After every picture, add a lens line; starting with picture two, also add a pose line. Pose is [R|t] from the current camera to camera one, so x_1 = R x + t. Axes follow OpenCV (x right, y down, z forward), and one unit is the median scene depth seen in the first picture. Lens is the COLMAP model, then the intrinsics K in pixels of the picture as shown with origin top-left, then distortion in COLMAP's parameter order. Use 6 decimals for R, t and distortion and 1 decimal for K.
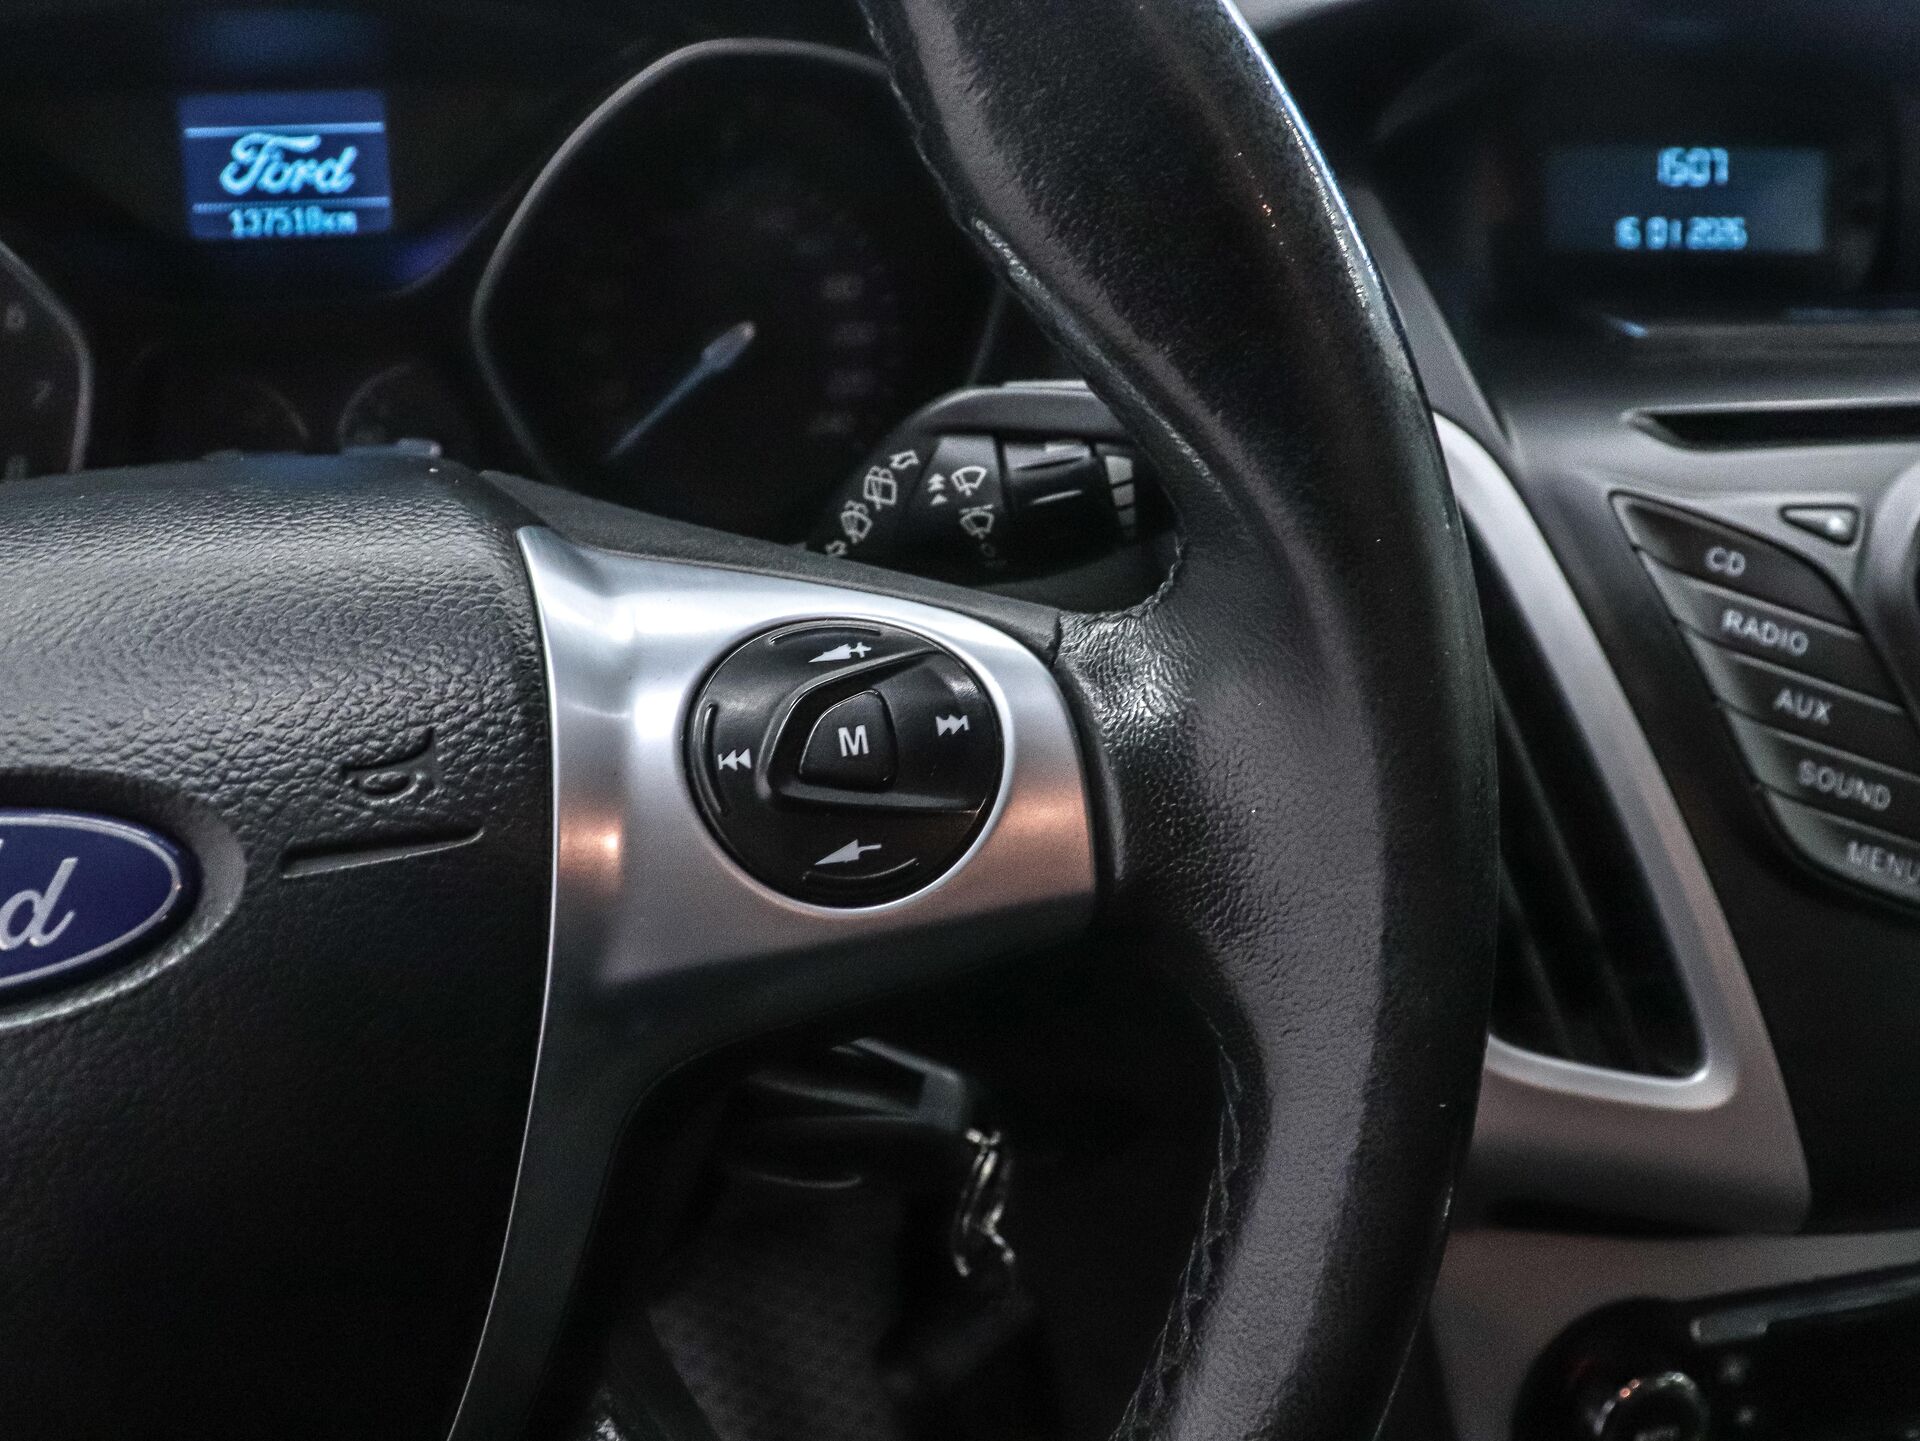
lens RADIAL K [[1719.1, 0, 970.5], [0, 1719.1, 728.8], [0, 0, 1]] dist [-0.177336, 0.130708]
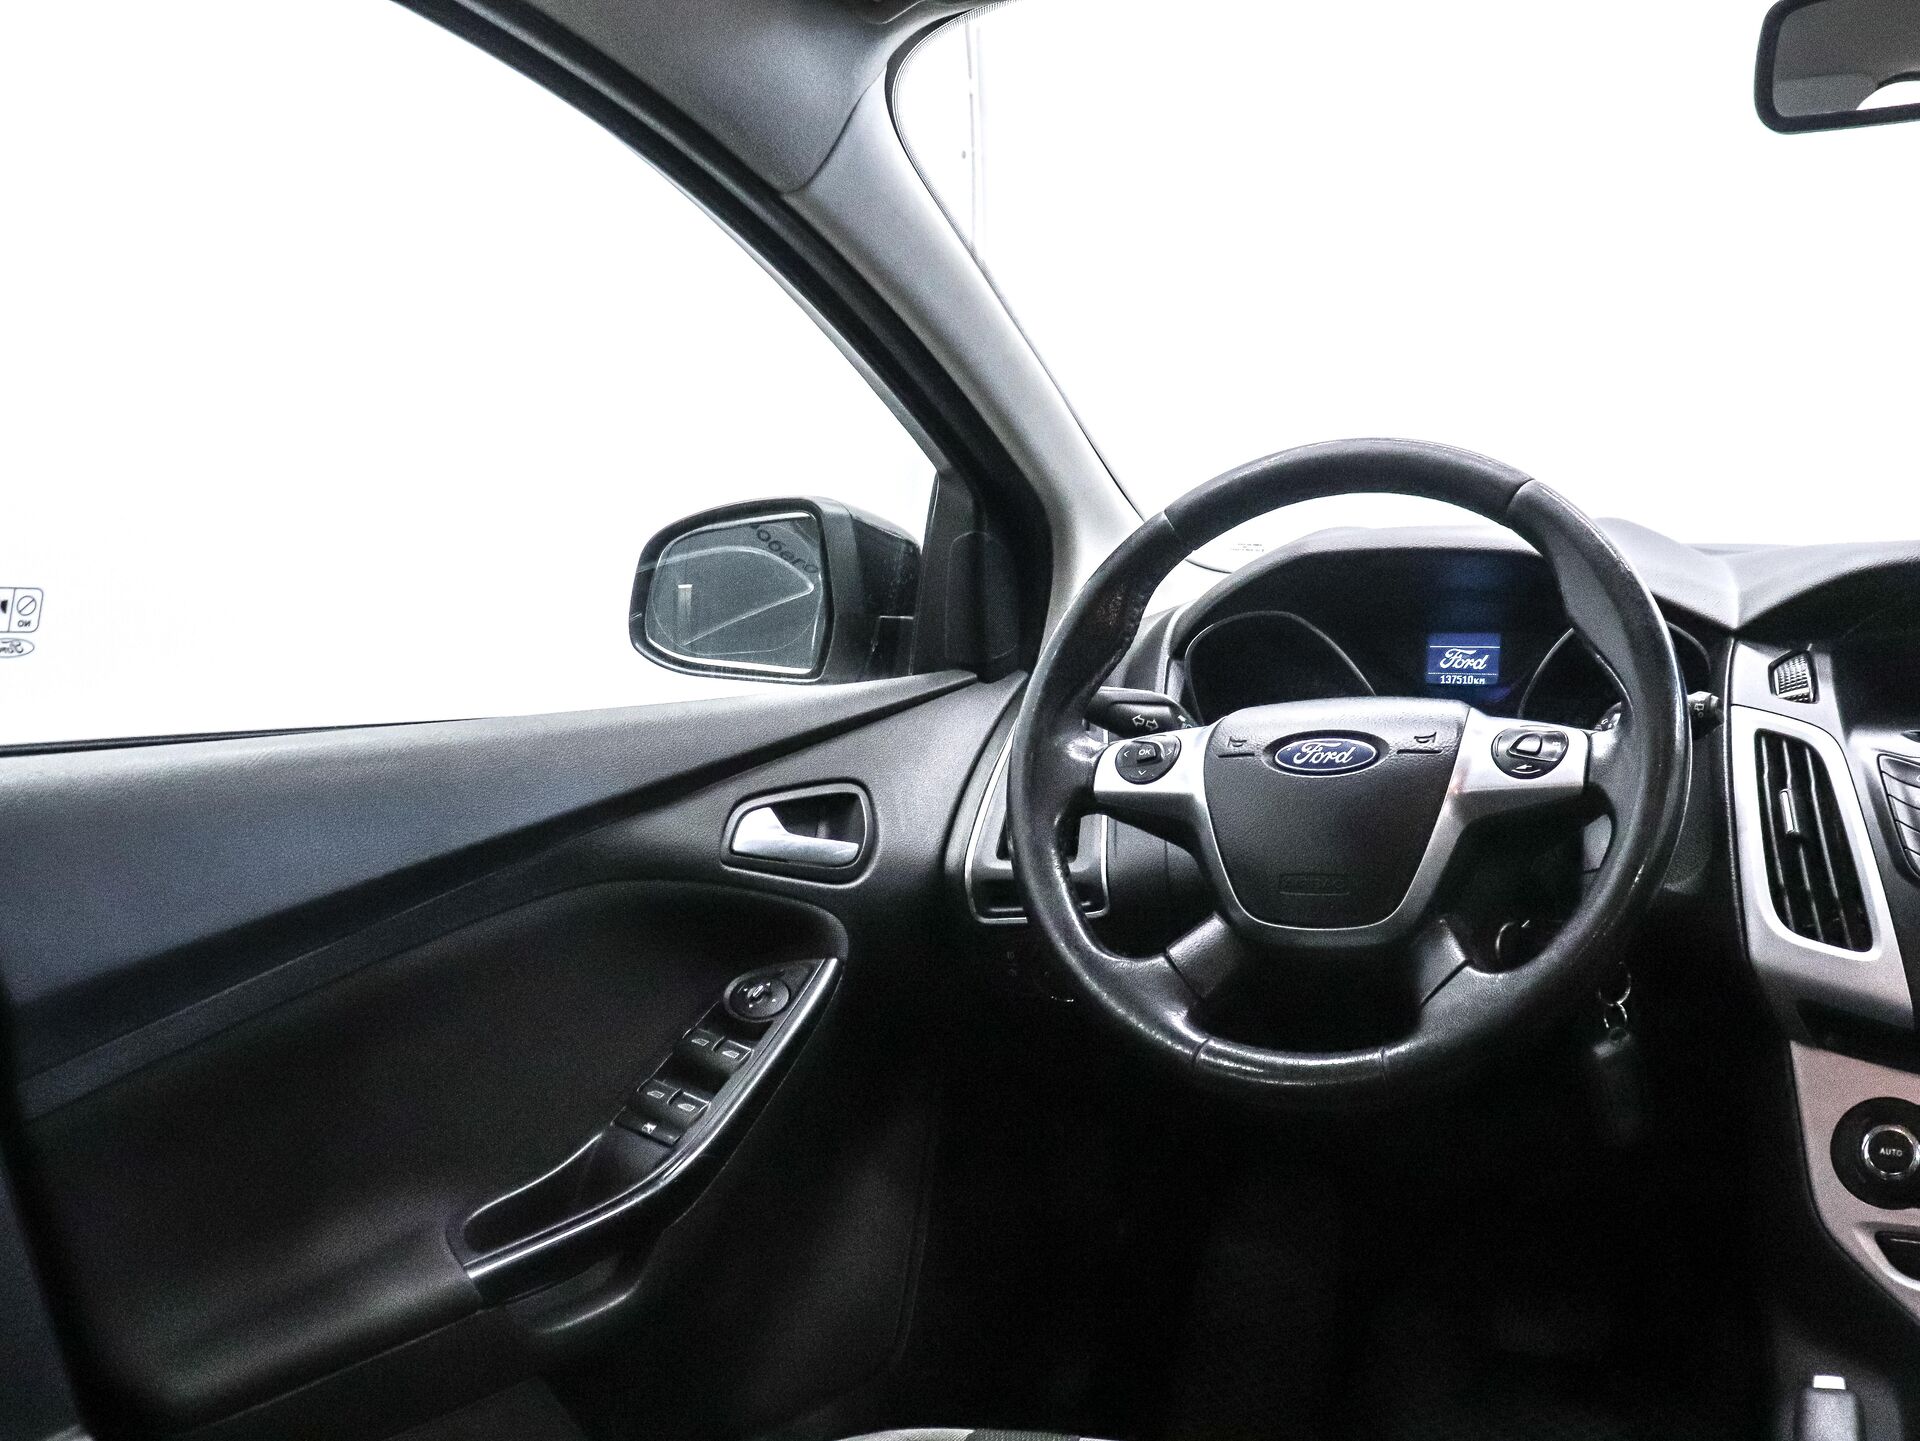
lens RADIAL K [[1731.0, 0, 960.0], [0, 1731.0, 720.5], [0, 0, 1]] dist [-0.177157, 0.131647]
pose [[0.737351, 0.015446, -0.675333, 0.870684], [-0.276633, 0.918968, -0.281019, 0.767427], [0.616269, 0.394029, 0.681875, -1.381056]]
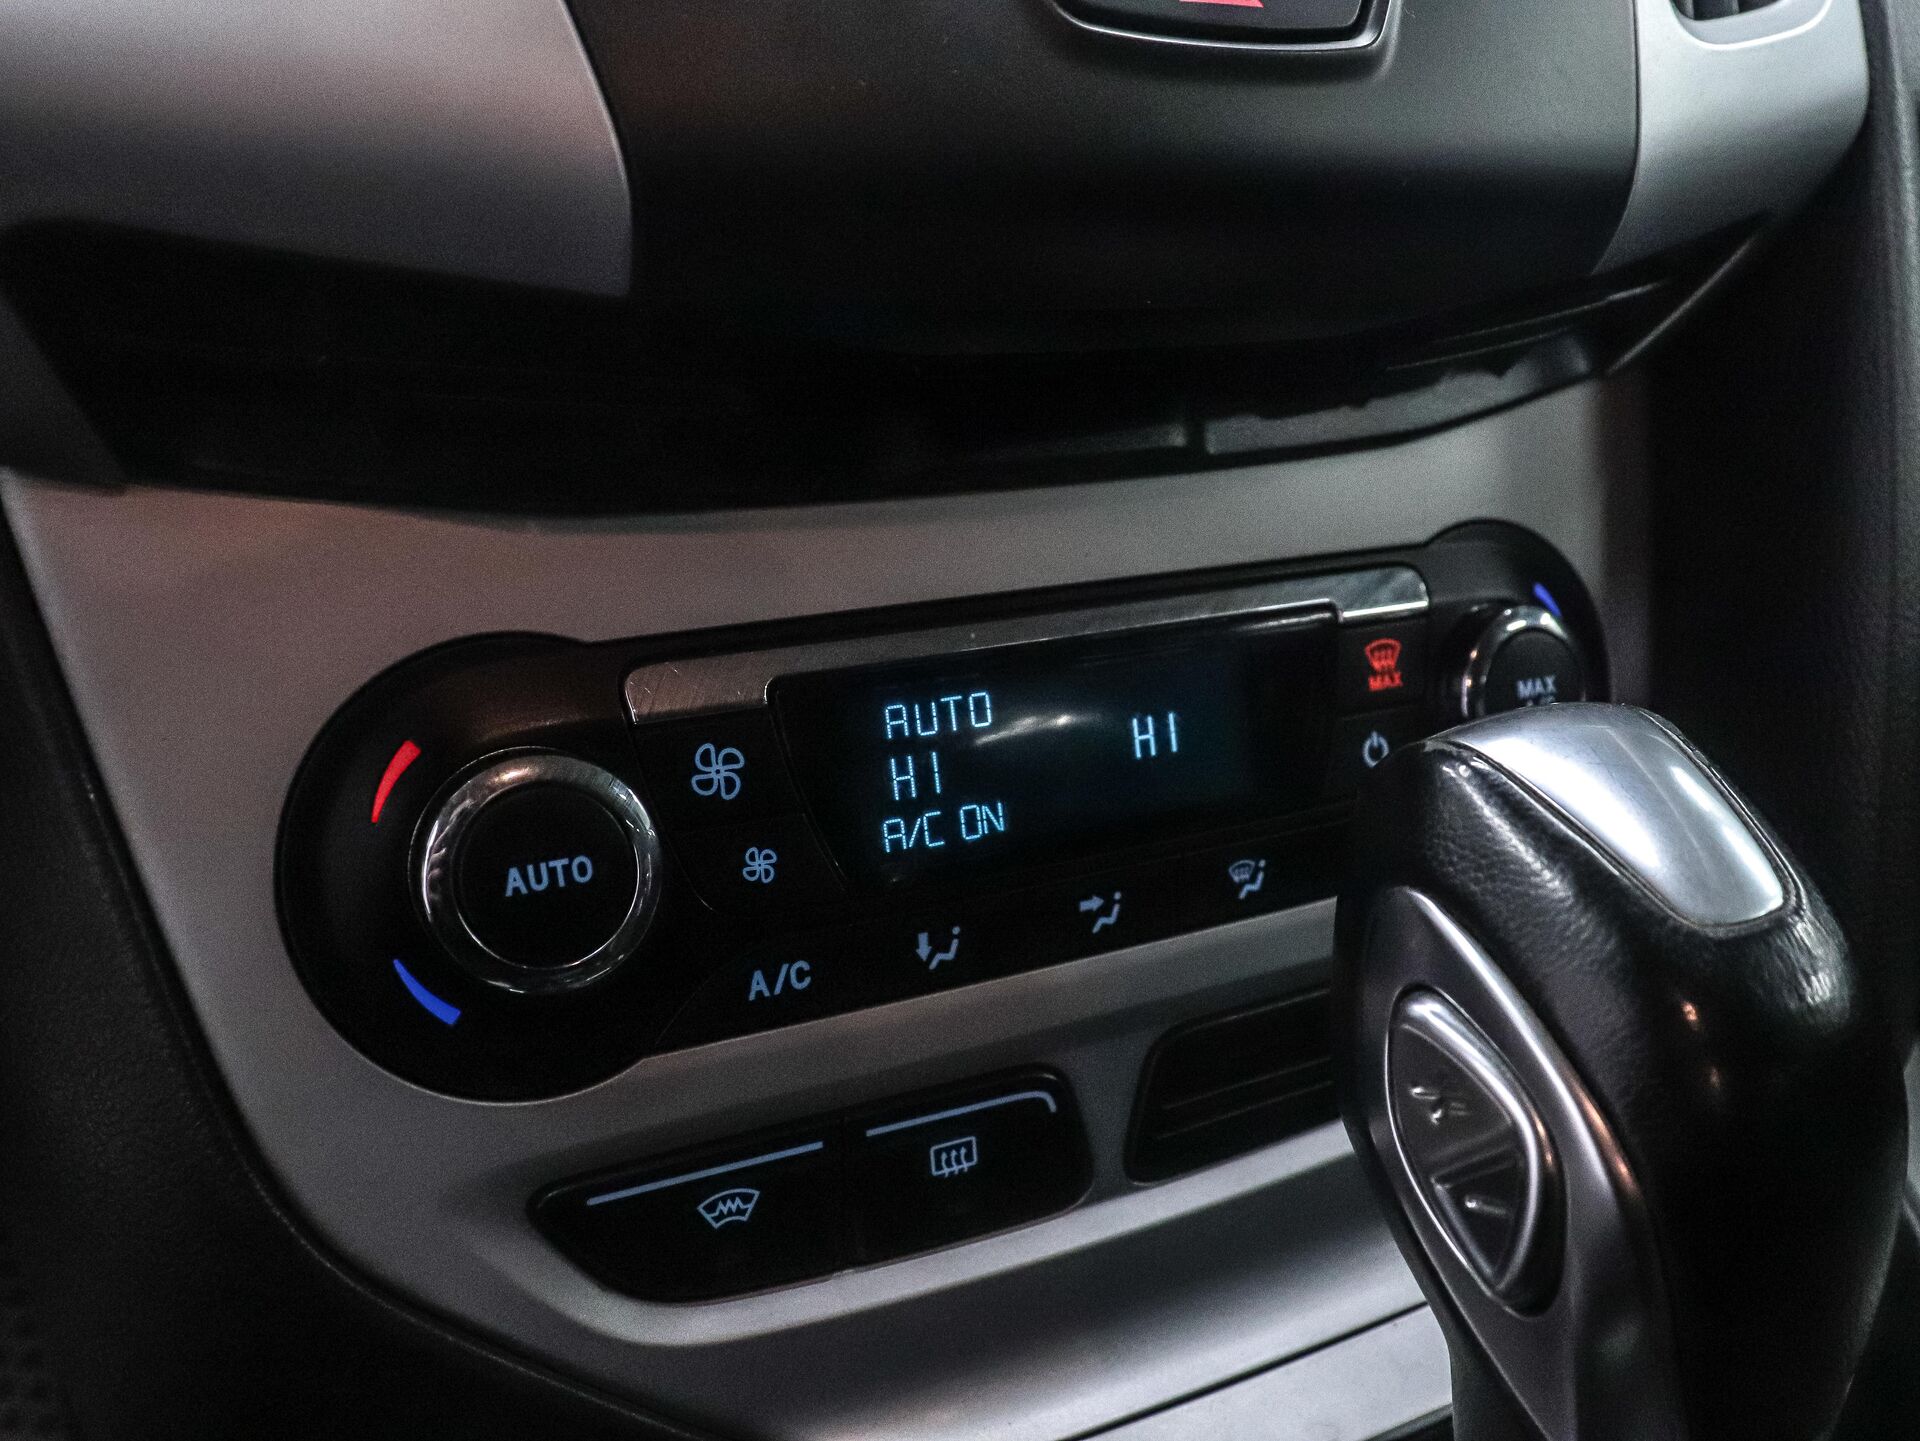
lens RADIAL K [[1731.0, 0, 960.0], [0, 1731.0, 720.5], [0, 0, 1]] dist [-0.177157, 0.131647]
pose [[0.956777, -0.085916, 0.277842, 0.346434], [0.113724, 0.989823, -0.085541, 0.387845], [-0.267665, 0.113441, 0.956811, 0.389900]]
